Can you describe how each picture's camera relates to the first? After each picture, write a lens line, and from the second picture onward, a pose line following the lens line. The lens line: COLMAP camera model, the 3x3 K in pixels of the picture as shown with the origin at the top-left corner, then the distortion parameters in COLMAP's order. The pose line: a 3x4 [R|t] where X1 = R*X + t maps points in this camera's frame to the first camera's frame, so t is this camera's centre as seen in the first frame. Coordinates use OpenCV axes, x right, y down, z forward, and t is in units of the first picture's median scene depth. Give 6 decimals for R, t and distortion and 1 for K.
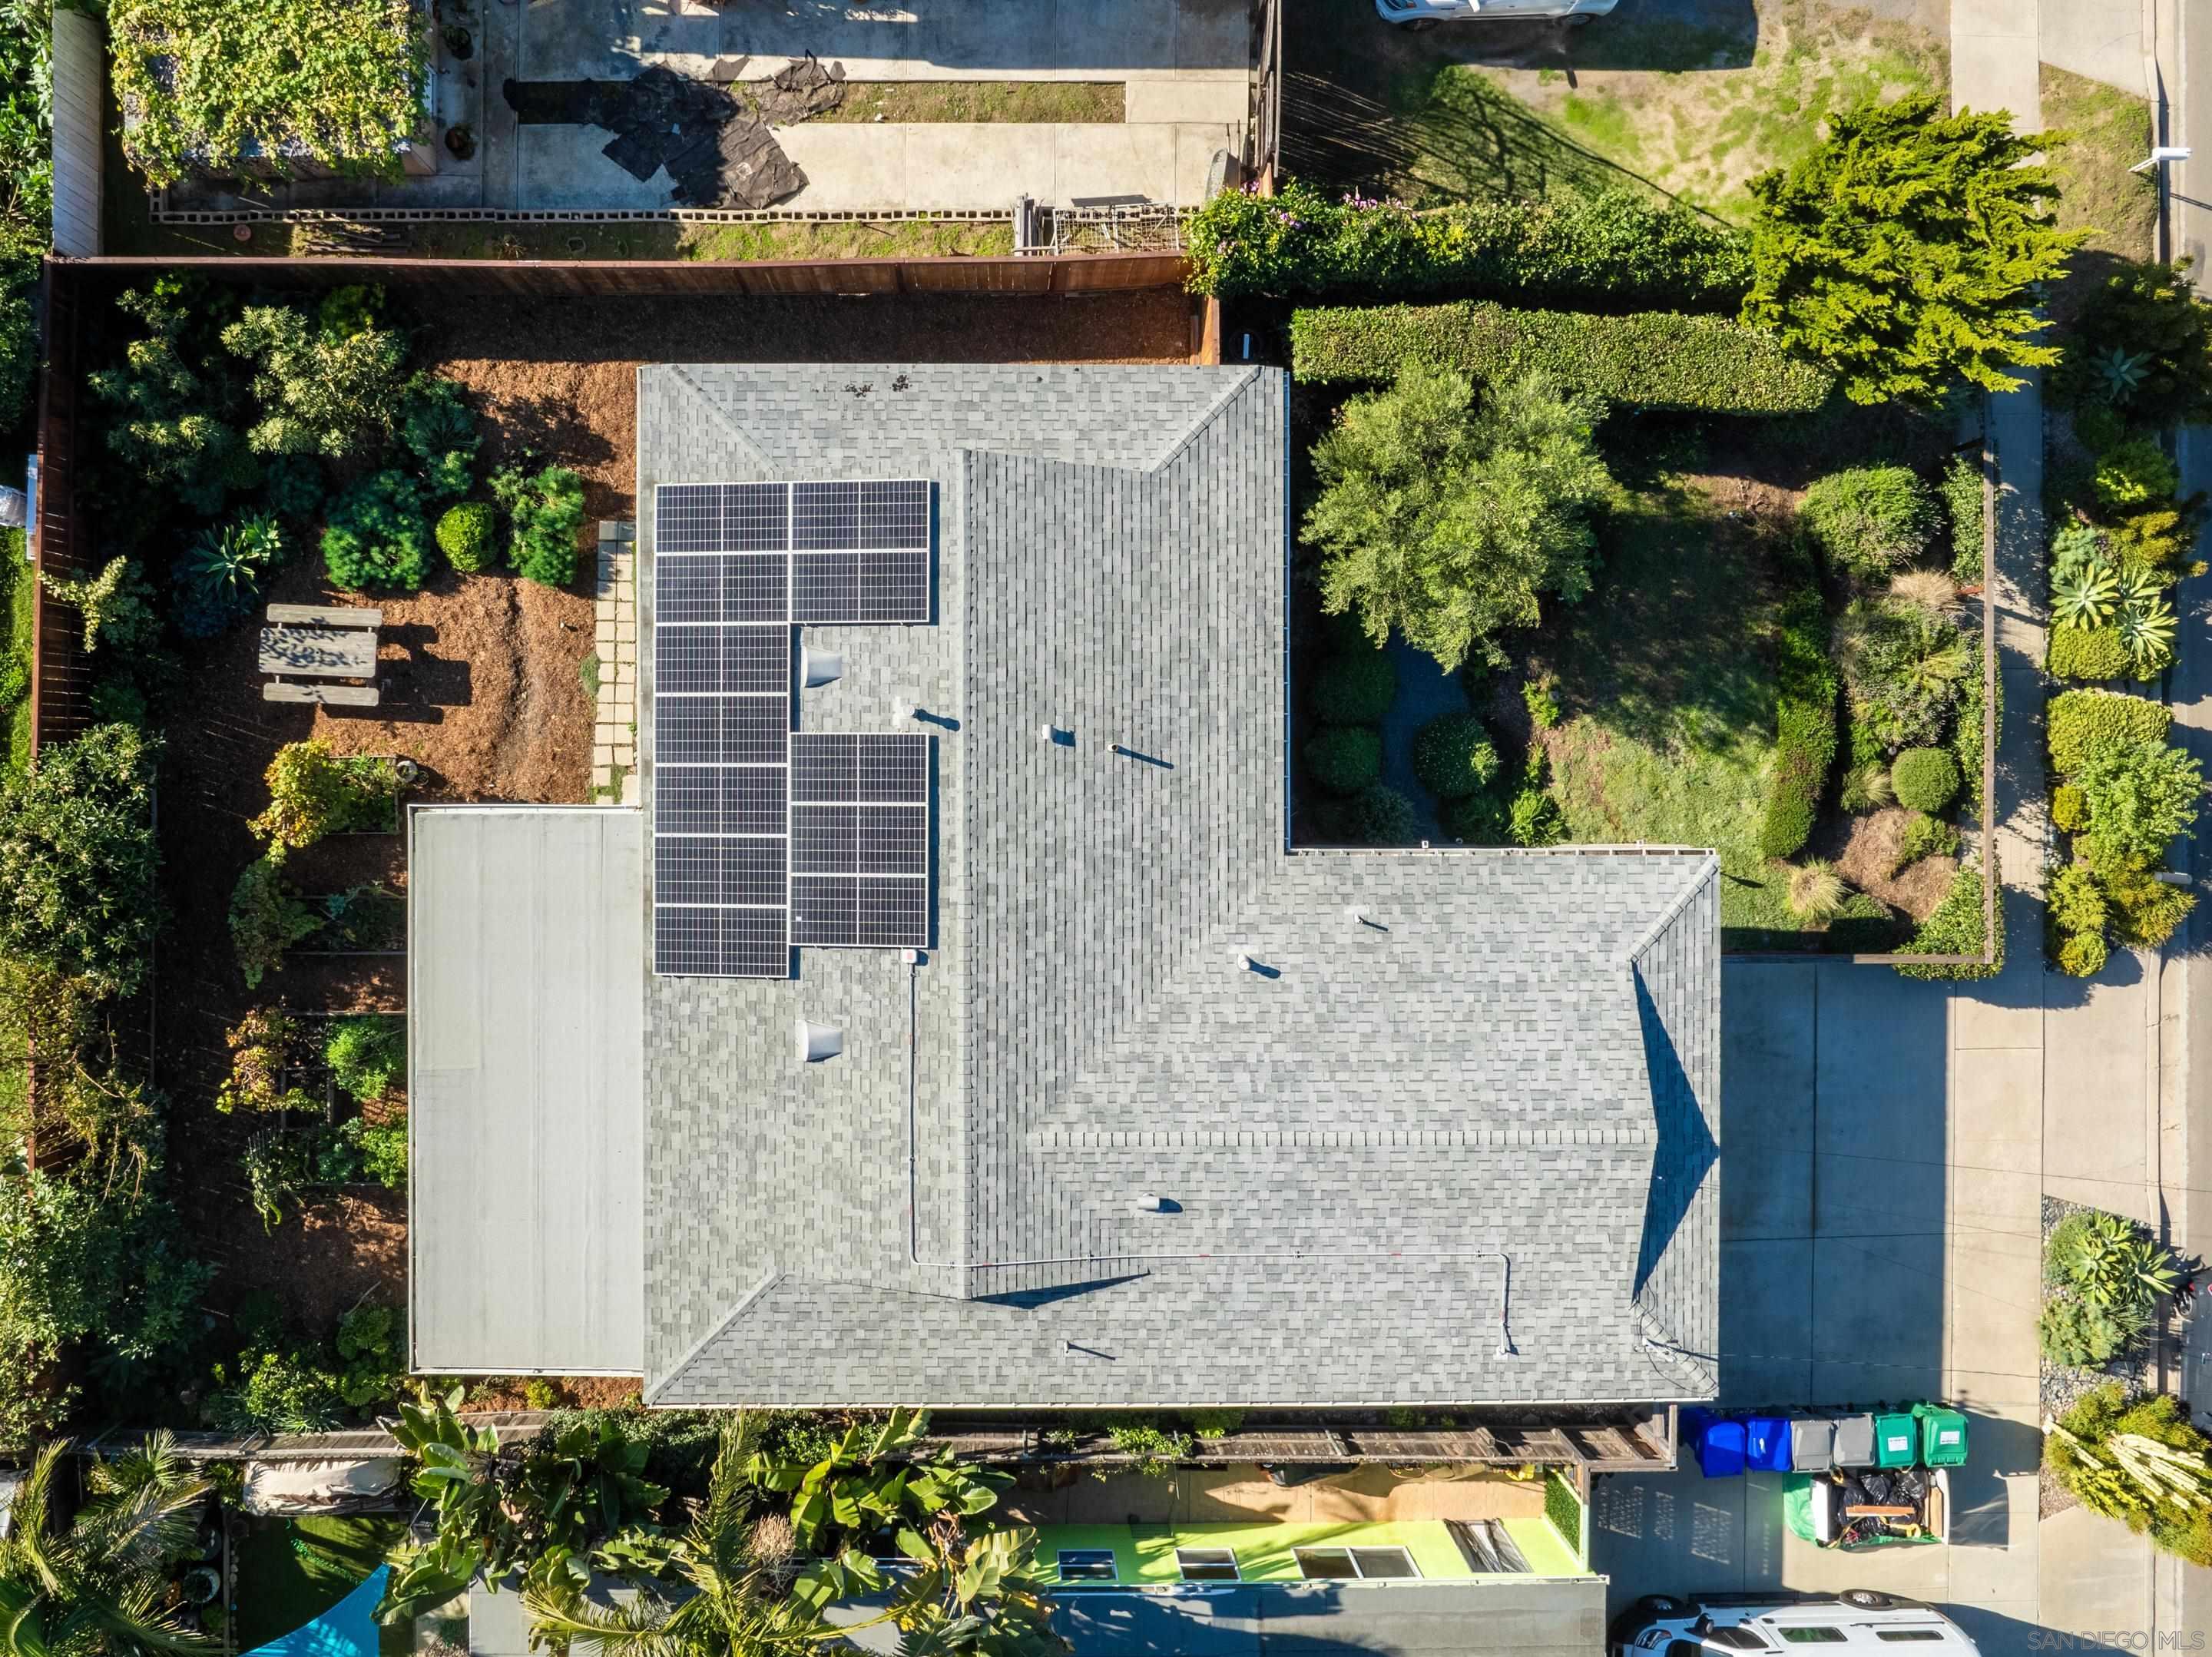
lens RADIAL K [[1567.9, 0, 1112.9], [0, 1567.9, 827.0], [0, 0, 1]] dist [-0.053017, 0.024109]
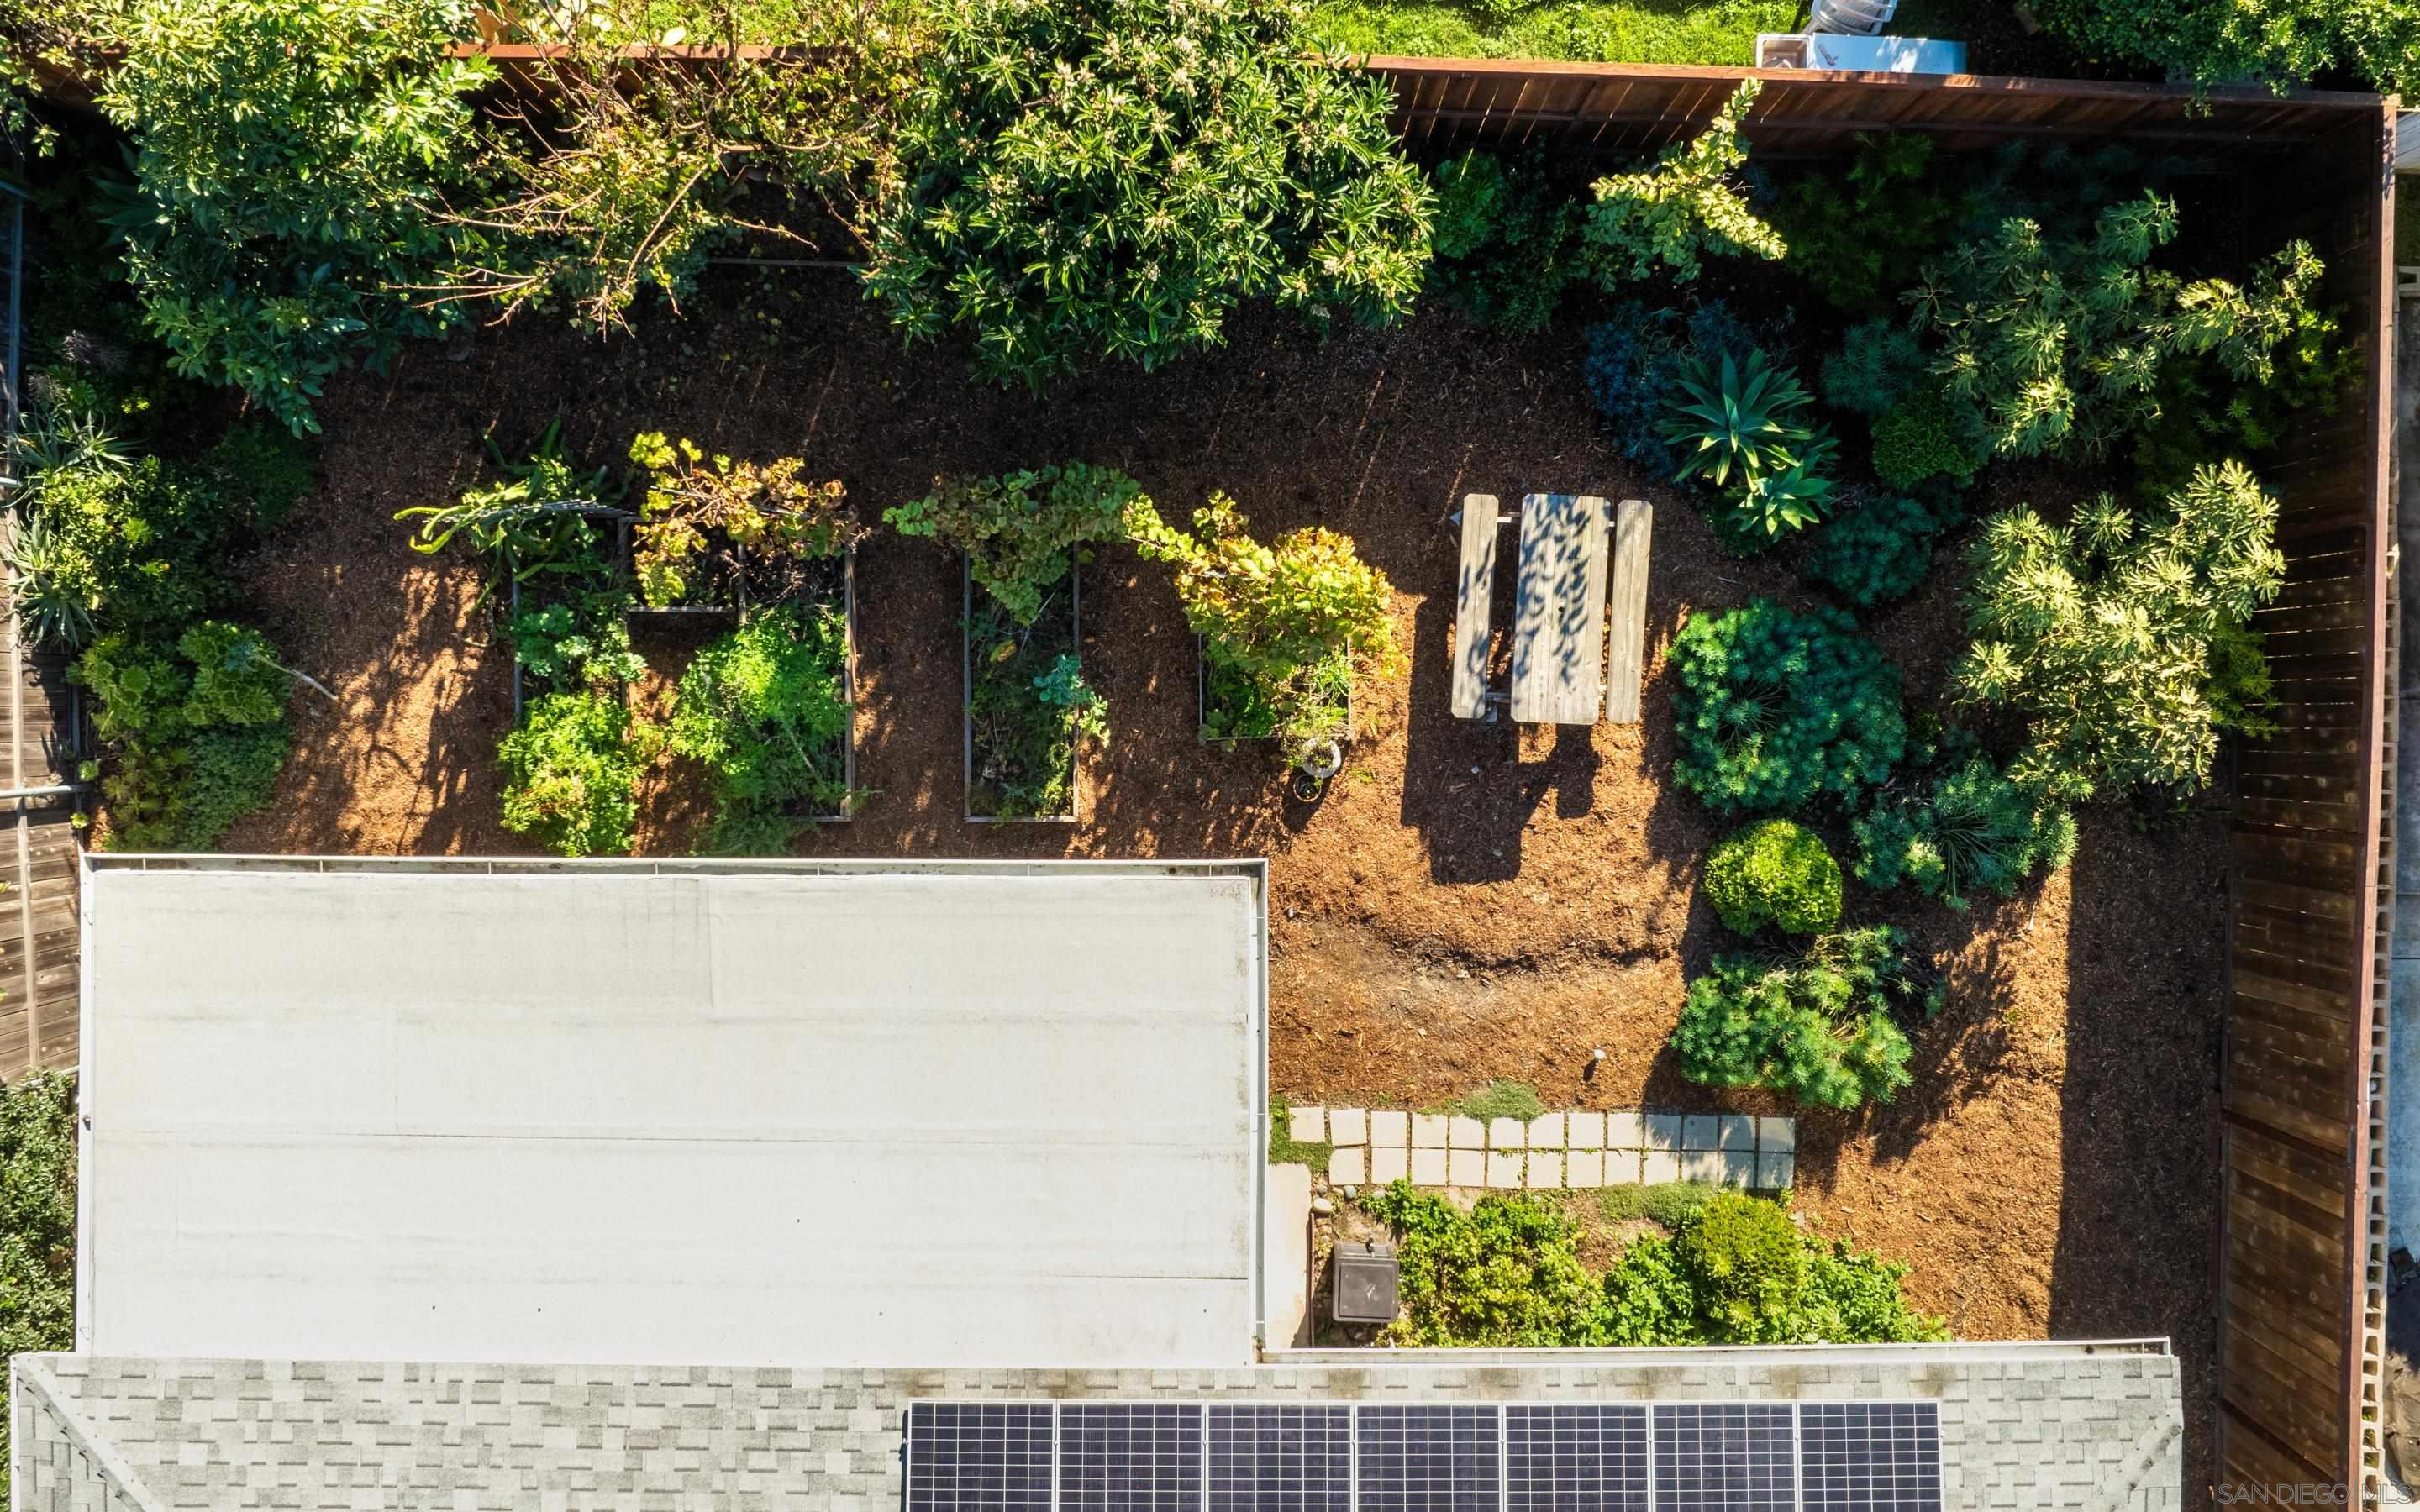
lens RADIAL K [[1441.5, 0, 1177.7], [0, 1441.5, 756.7], [0, 0, 1]] dist [0.000500, -0.019291]
pose [[0.000637, 0.999956, -0.009308, -0.472605], [-0.999887, 0.000497, -0.015011, 0.019890], [-0.015006, 0.009316, 0.999844, 0.543701]]
